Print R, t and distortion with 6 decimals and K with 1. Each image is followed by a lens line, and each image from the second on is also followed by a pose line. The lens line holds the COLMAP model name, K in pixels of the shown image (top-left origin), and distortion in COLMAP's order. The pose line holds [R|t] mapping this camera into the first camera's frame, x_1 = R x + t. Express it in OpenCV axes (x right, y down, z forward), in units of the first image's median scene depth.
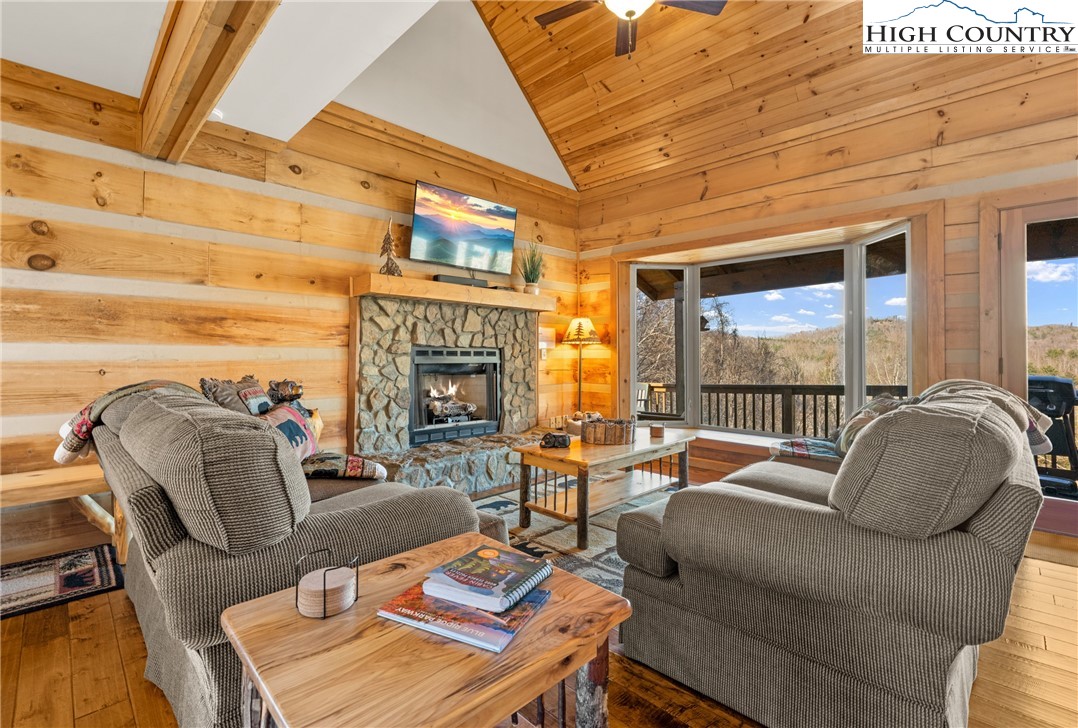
lens RADIAL K [[479.7, 0, 532.1], [0, 479.7, 357.4], [0, 0, 1]] dist [0.010769, 0.000150]
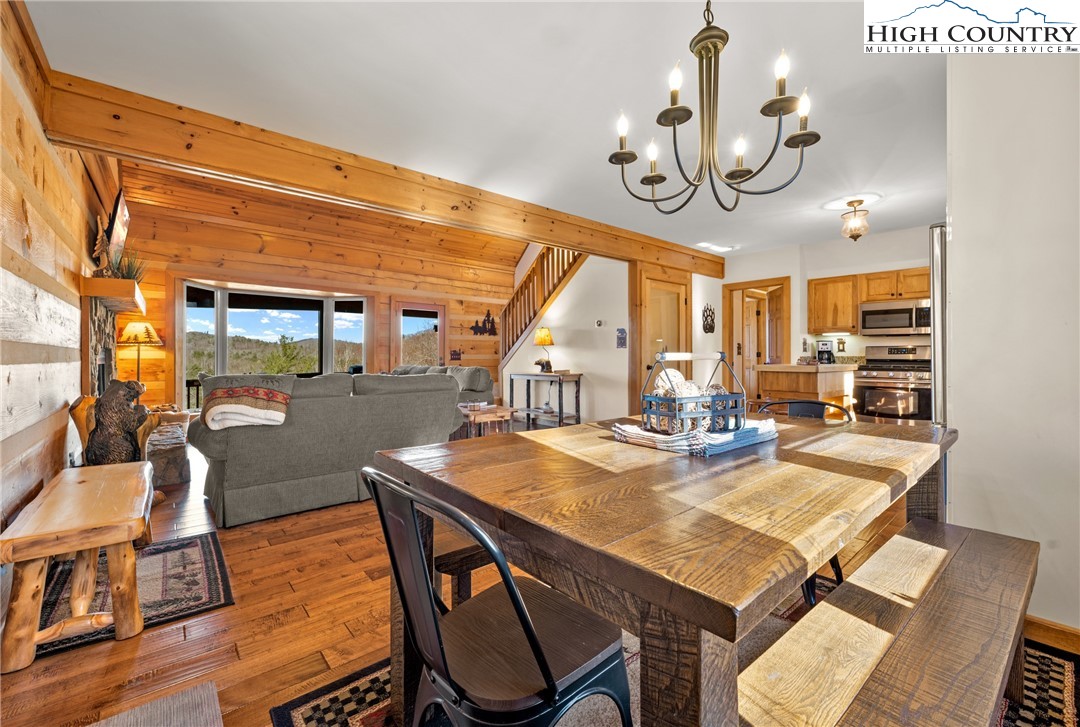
lens RADIAL K [[433.8, 0, 545.4], [0, 433.8, 356.4], [0, 0, 1]] dist [-0.002078, -0.000023]
pose [[0.068325, -0.002792, 0.997659, -0.975006], [0.006811, 0.999974, 0.002332, 0.000754], [-0.997640, 0.006635, 0.068342, 0.013950]]
